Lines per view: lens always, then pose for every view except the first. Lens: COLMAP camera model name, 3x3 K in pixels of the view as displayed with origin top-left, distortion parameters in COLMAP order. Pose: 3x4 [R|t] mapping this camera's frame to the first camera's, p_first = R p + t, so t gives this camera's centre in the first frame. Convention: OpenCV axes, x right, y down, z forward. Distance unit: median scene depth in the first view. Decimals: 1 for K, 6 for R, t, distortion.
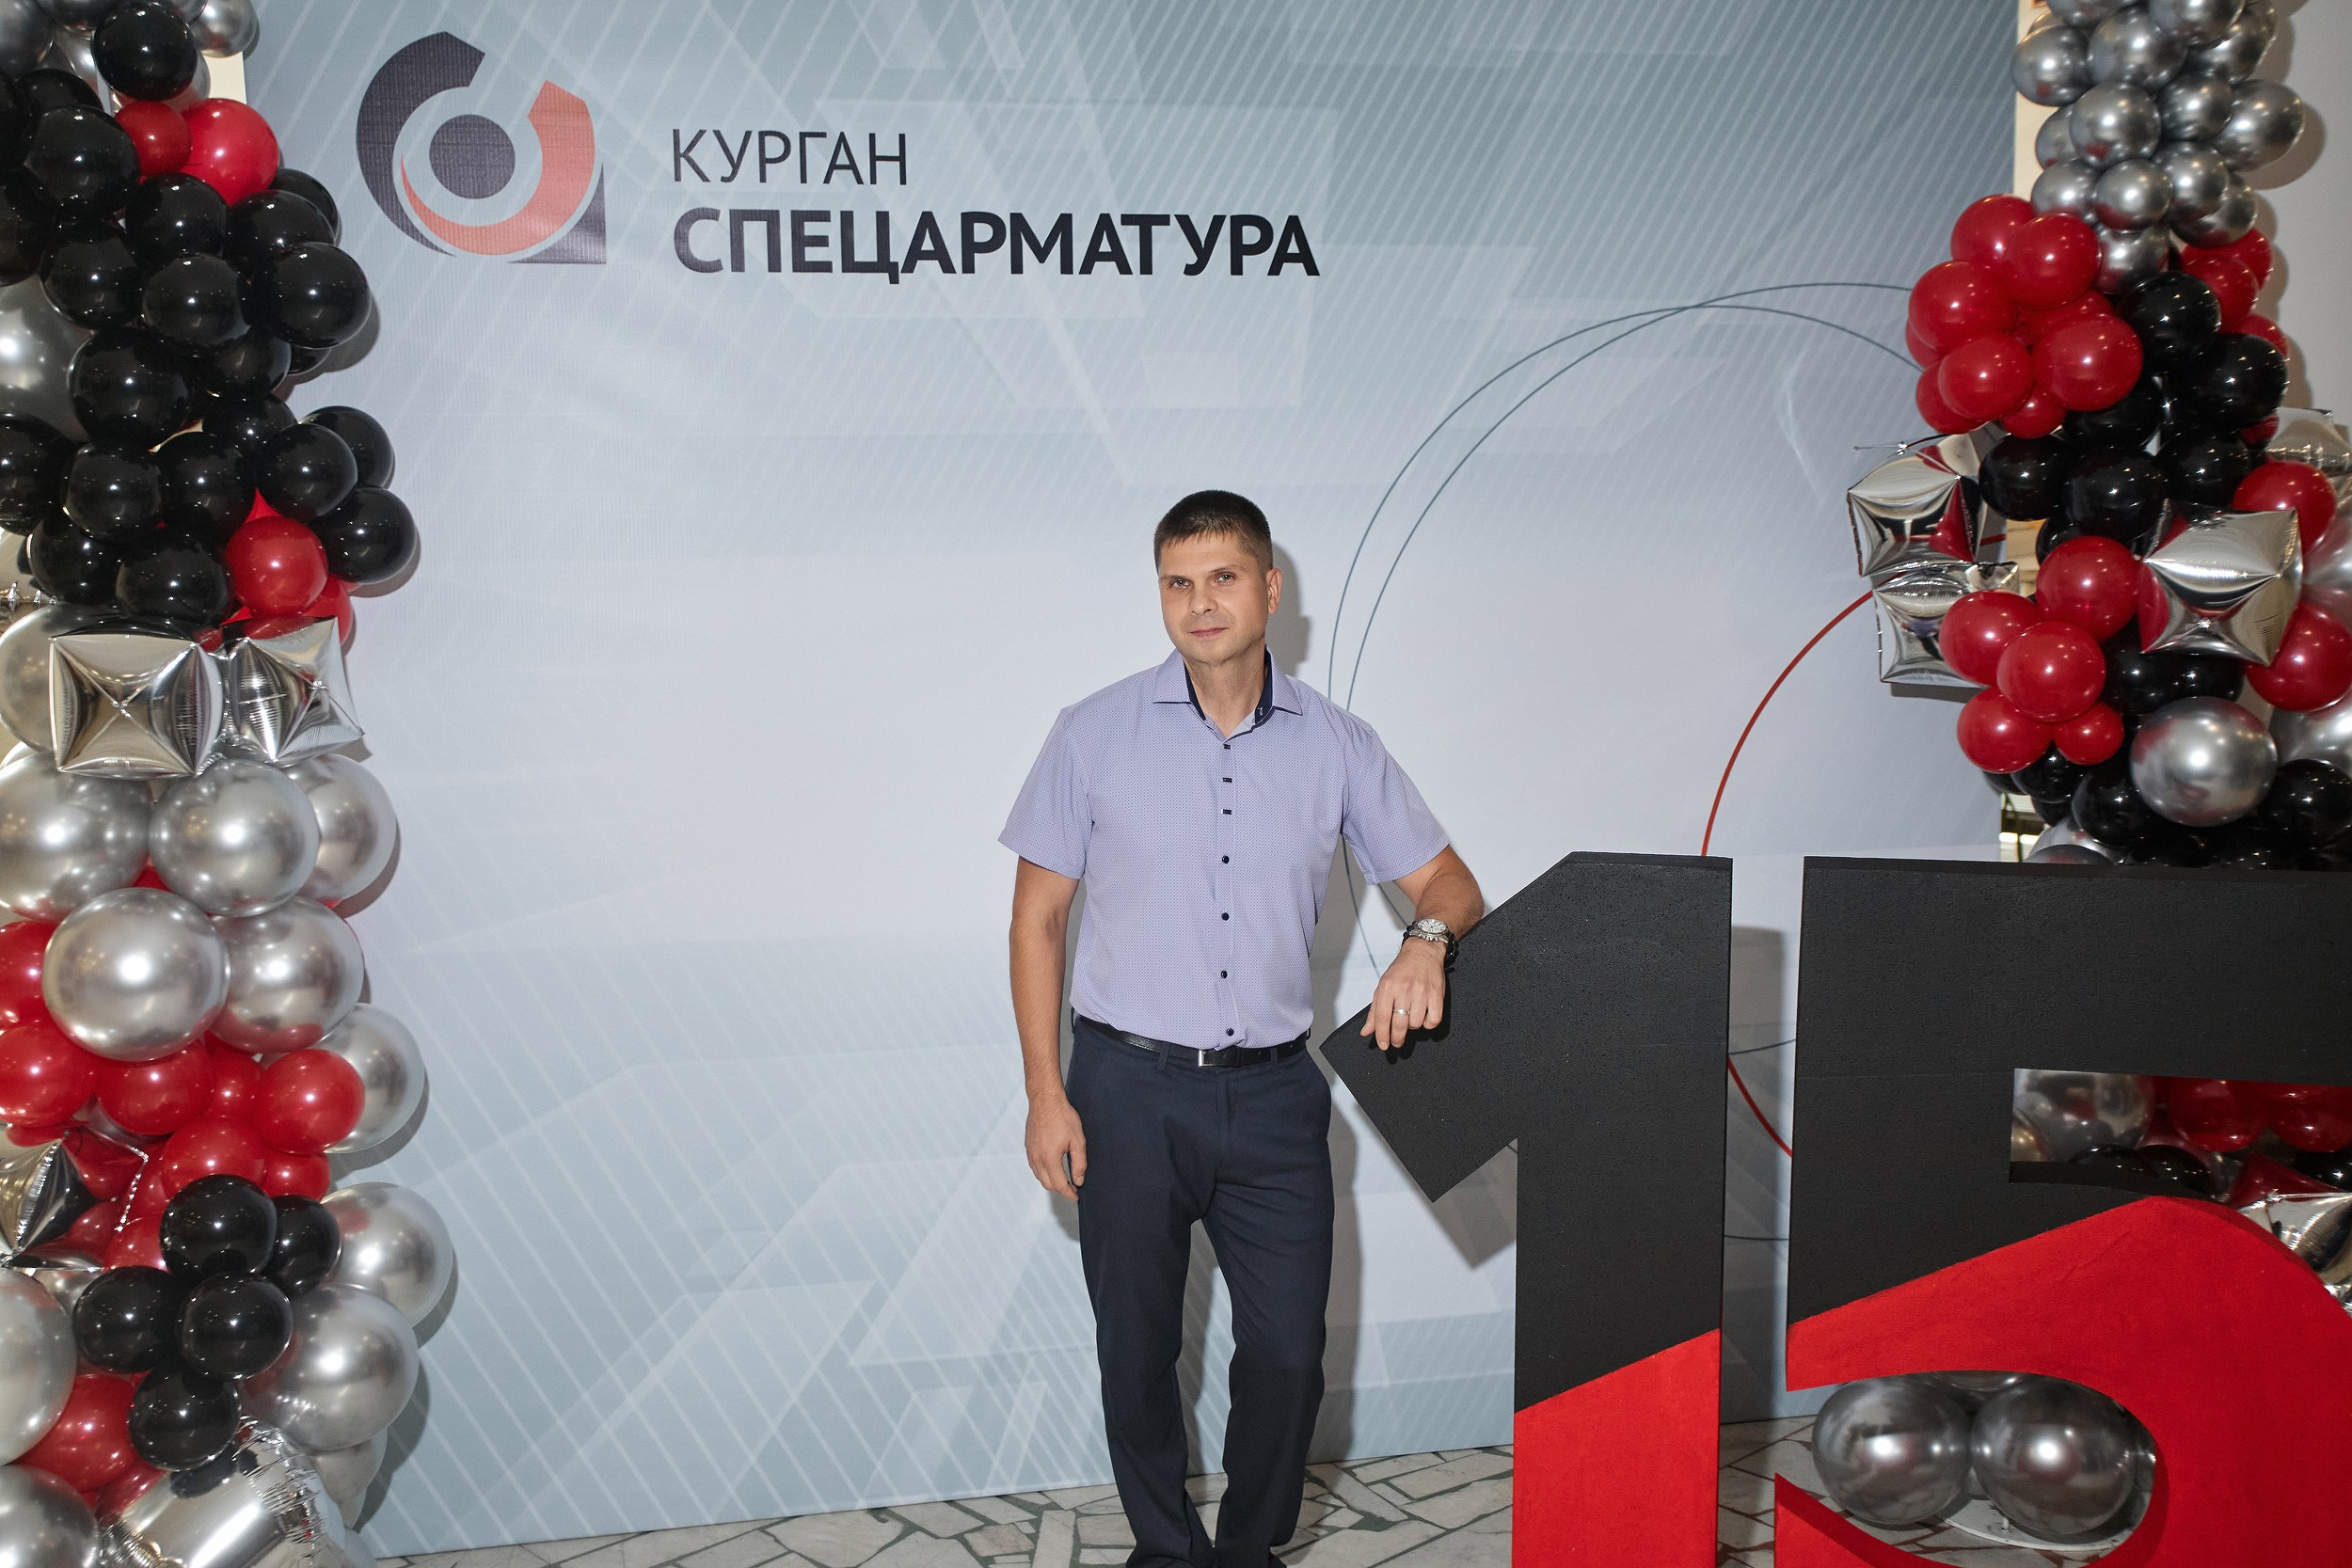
lens RADIAL K [[2471.8, 0, 1127.5], [0, 2471.8, 781.7], [0, 0, 1]] dist [0.007041, 0.096873]
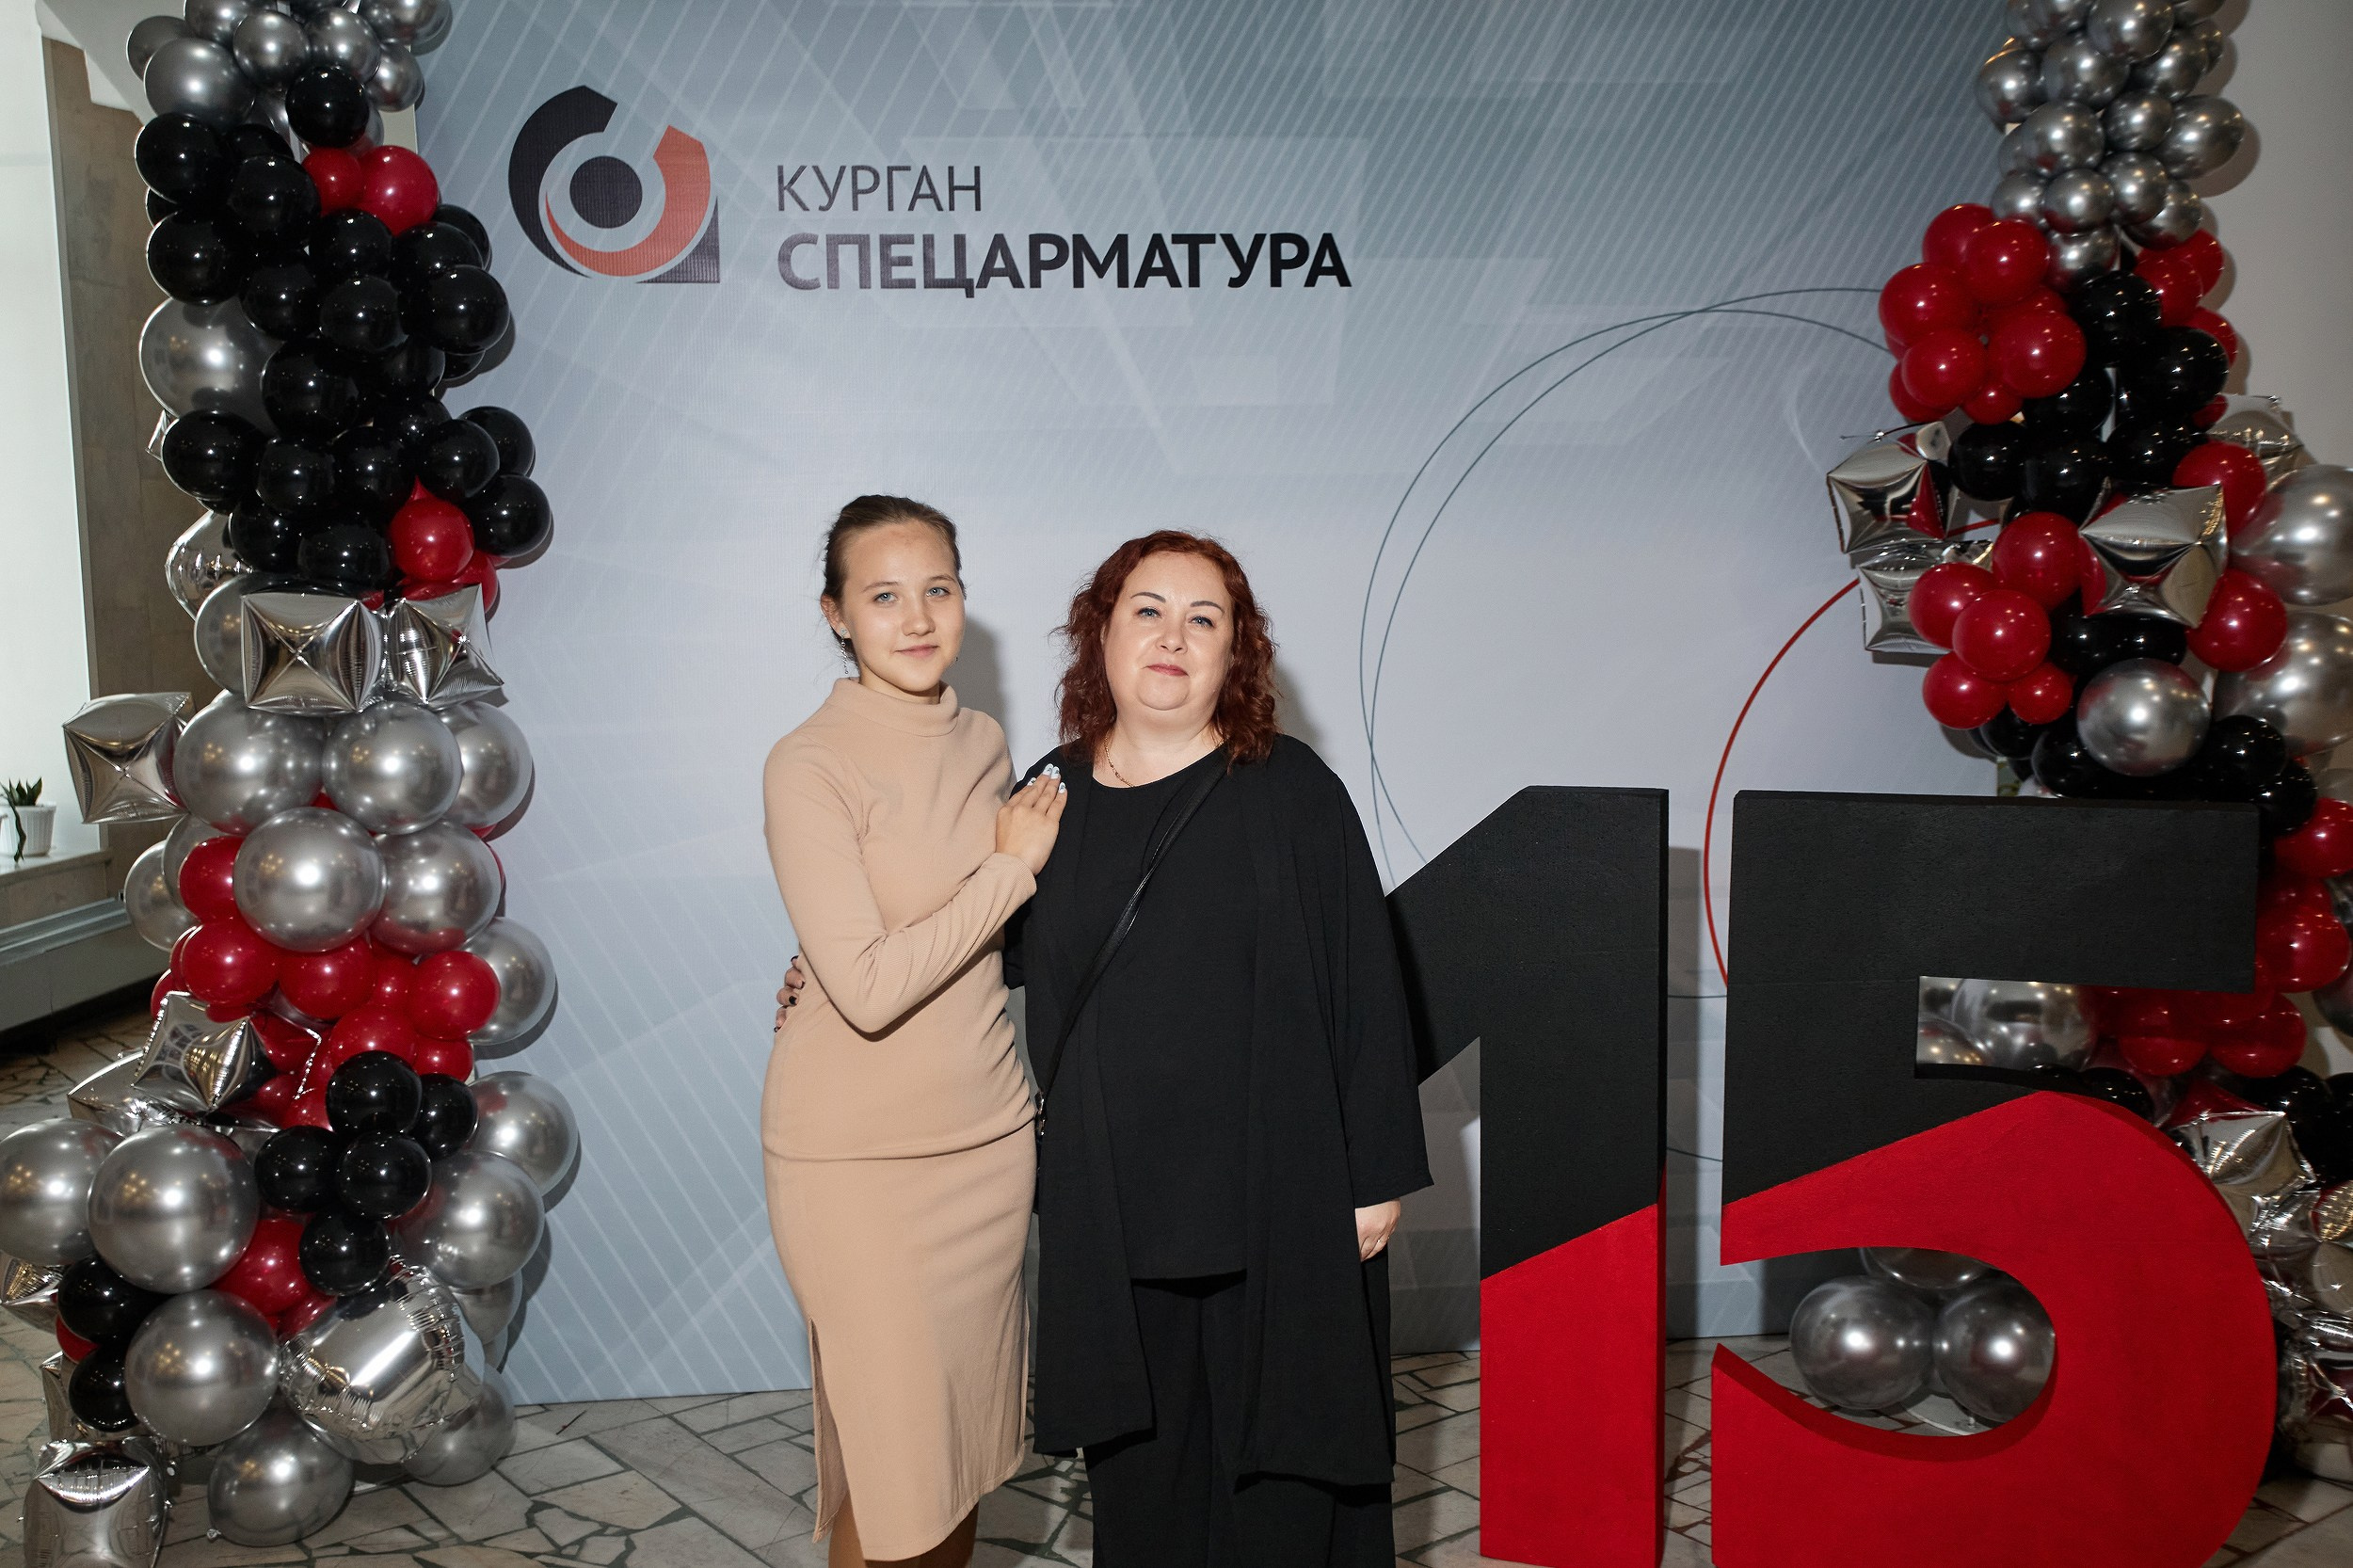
lens RADIAL K [[2428.5, 0, 1114.2], [0, 2428.5, 788.2], [0, 0, 1]] dist [0.005961, 0.094782]
pose [[0.995506, 0.006683, -0.094462, 0.079285], [-0.007679, 0.999919, -0.010182, 0.035549], [0.094387, 0.010861, 0.995476, -0.105492]]
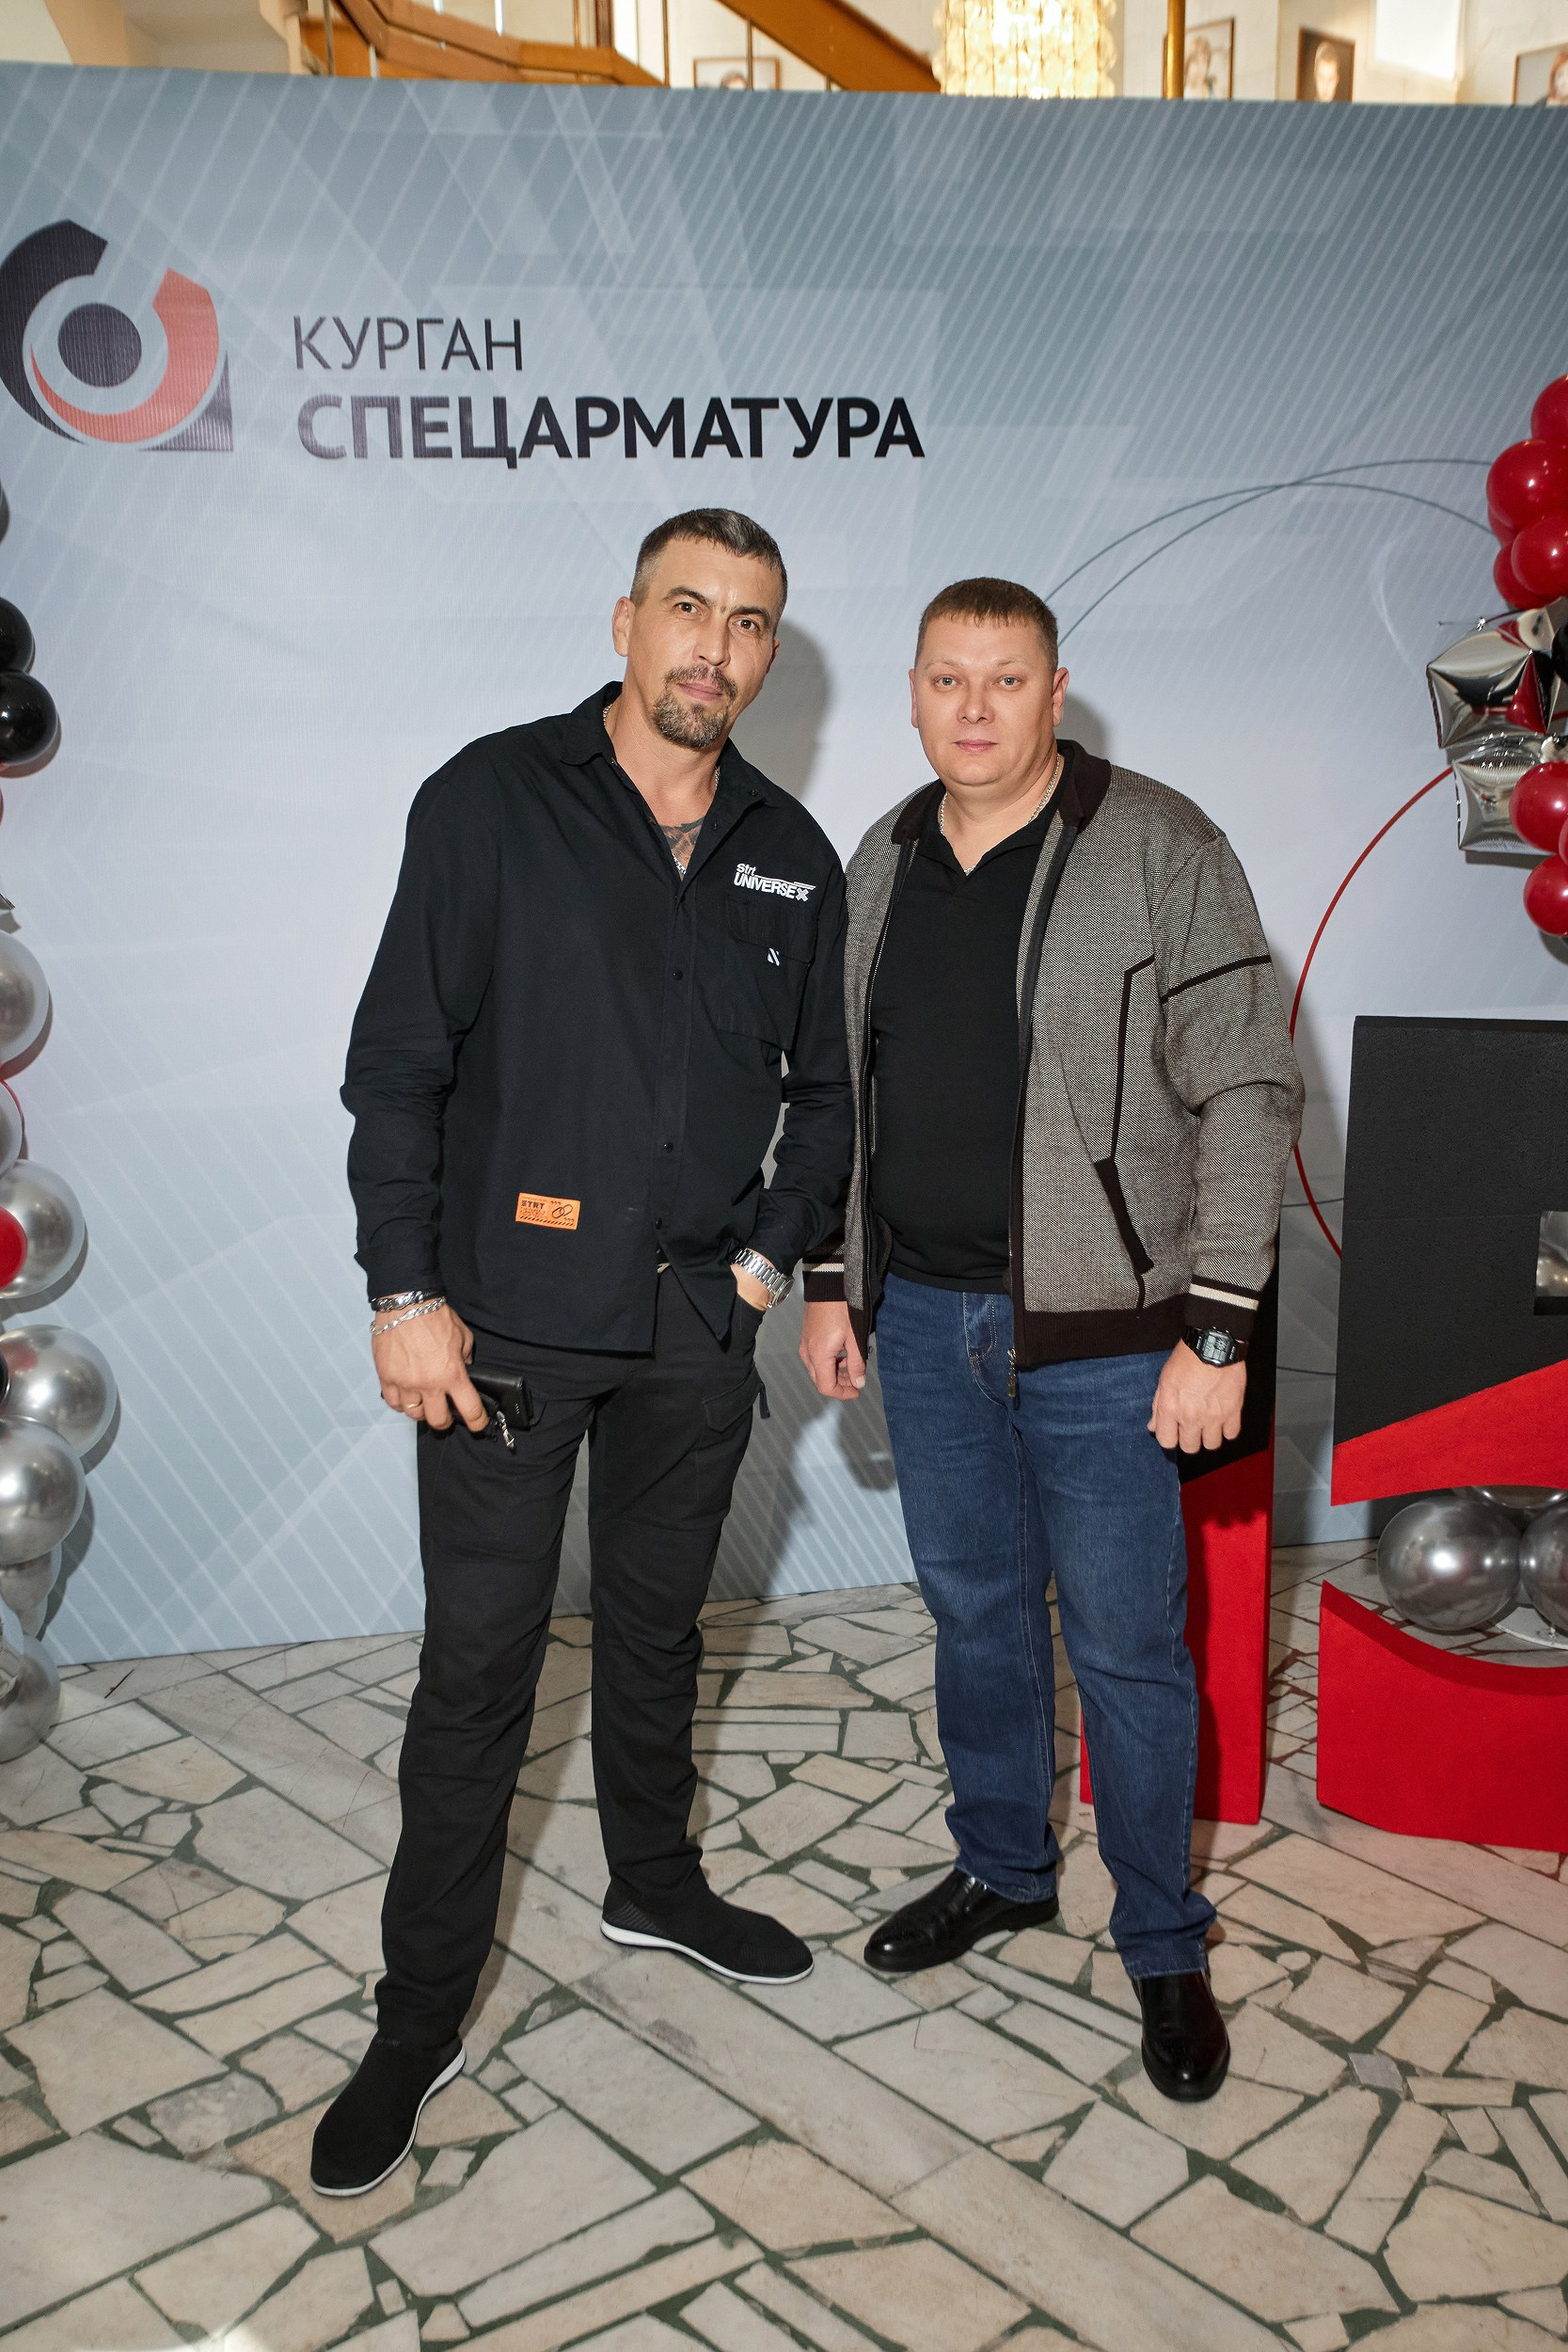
lens RADIAL K [[2433.3, 0, 808.7], [0, 2433.3, 1183.2], [0, 0, 1]] dist [0.001509, 0.116173]
pose [[0.999955, -0.004394, -0.008435, 0.037716], [0.005185, 0.995349, 0.096198, -0.000333], [0.007973, -0.096238, 0.995326, -0.047298]]
